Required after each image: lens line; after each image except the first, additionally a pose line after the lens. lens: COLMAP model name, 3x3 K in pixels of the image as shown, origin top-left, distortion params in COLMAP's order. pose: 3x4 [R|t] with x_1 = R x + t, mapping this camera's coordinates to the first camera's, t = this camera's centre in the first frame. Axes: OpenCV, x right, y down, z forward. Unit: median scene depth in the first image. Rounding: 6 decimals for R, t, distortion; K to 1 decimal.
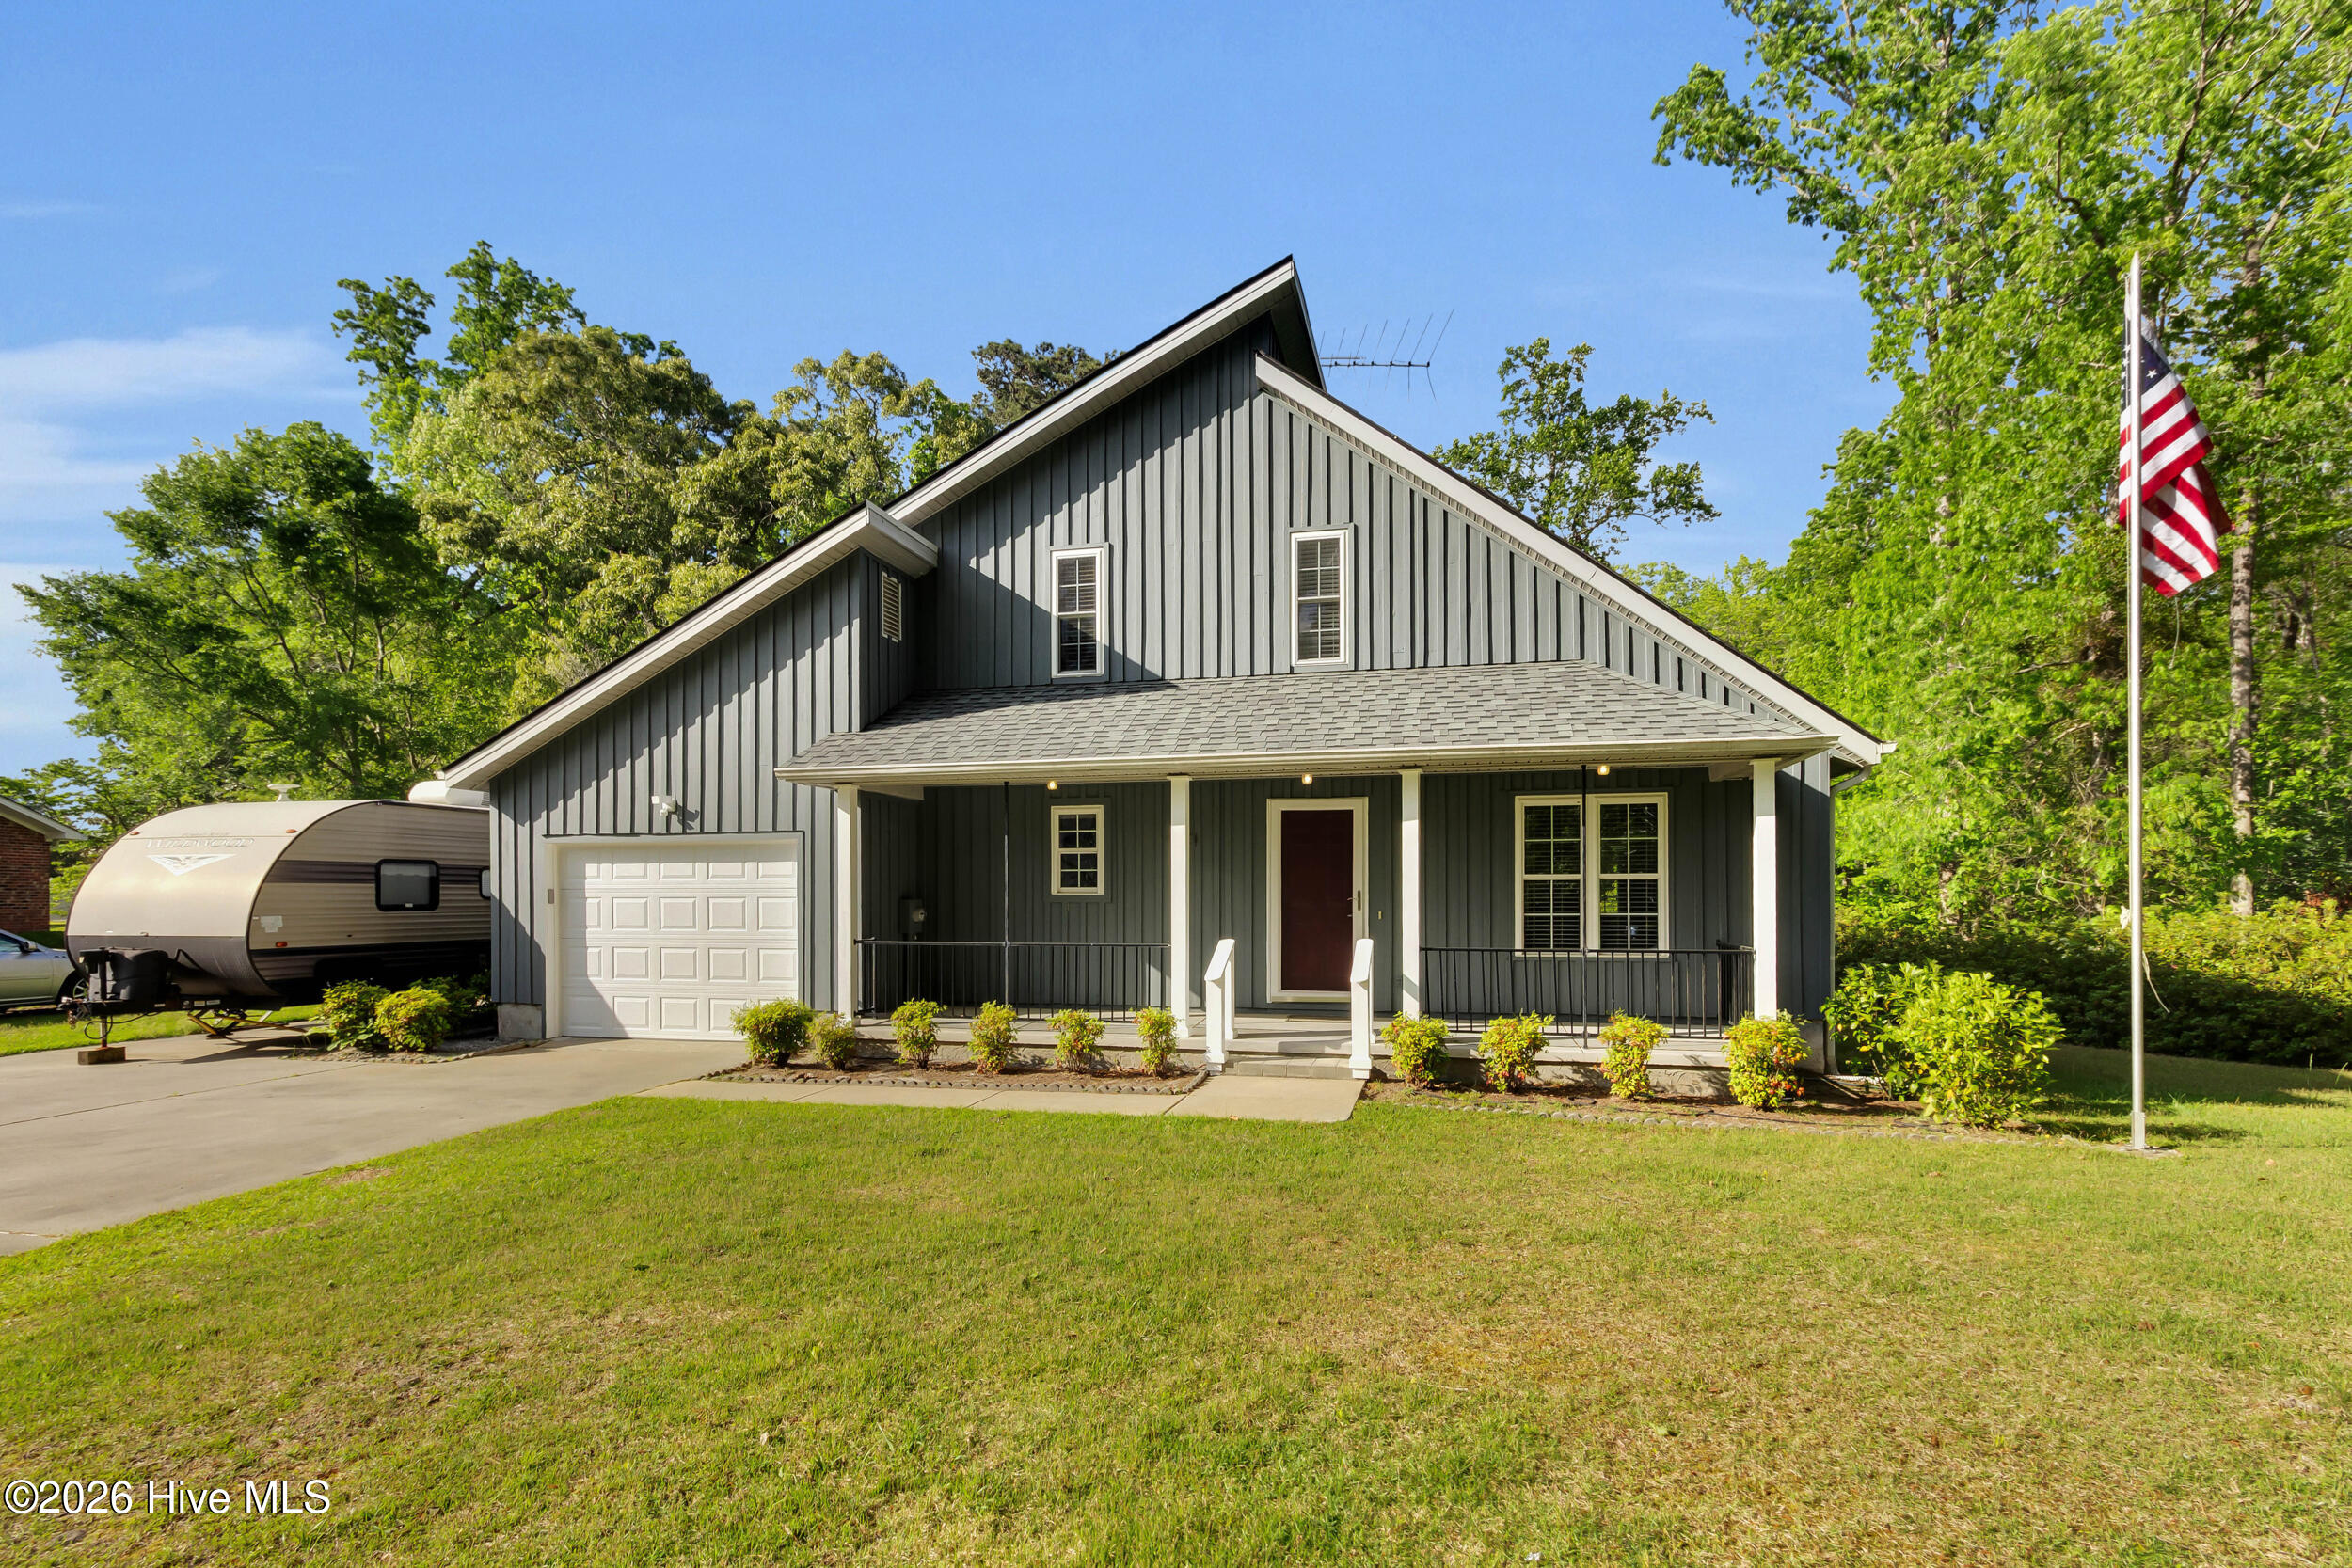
lens RADIAL K [[1146.2, 0, 1166.9], [0, 1146.2, 887.2], [0, 0, 1]] dist [0.002133, -0.000204]
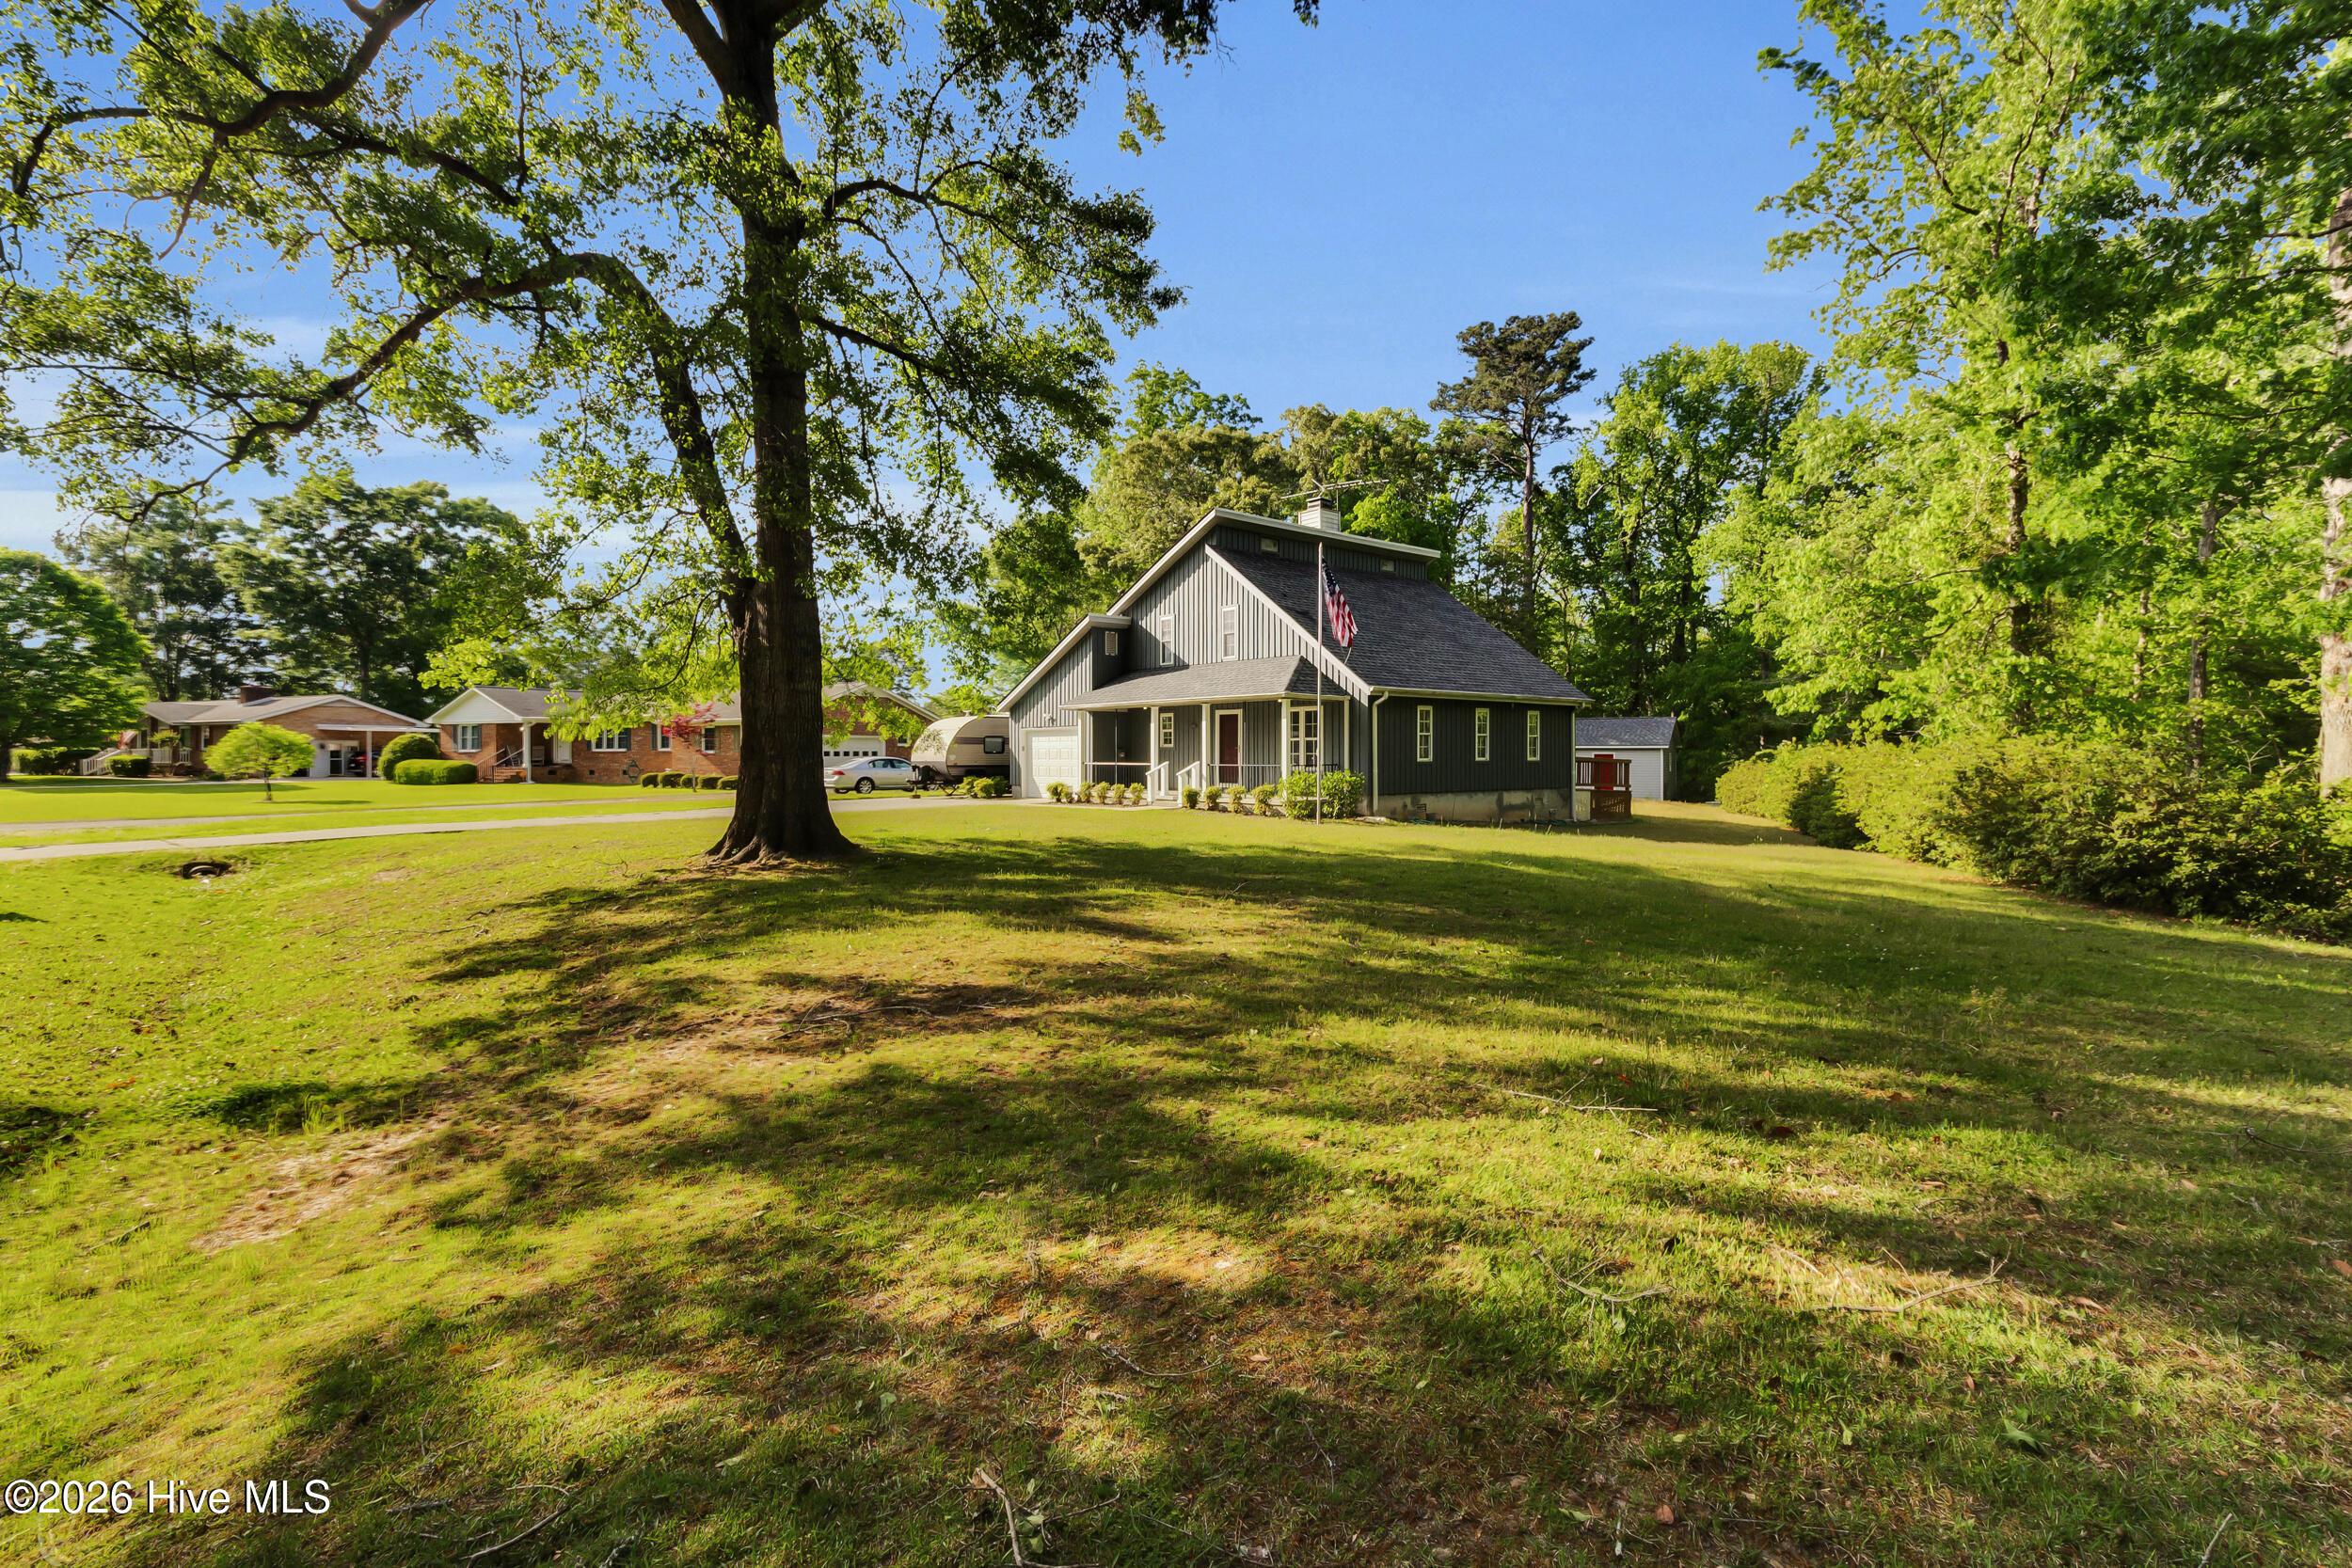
lens RADIAL K [[1091.1, 0, 1176.0], [0, 1091.1, 784.0], [0, 0, 1]] dist [0.000659, -0.000567]
pose [[0.818461, 0.017272, -0.574303, 1.370490], [0.000544, 0.999524, 0.030837, 0.012609], [0.574562, -0.025551, 0.818062, -1.040267]]
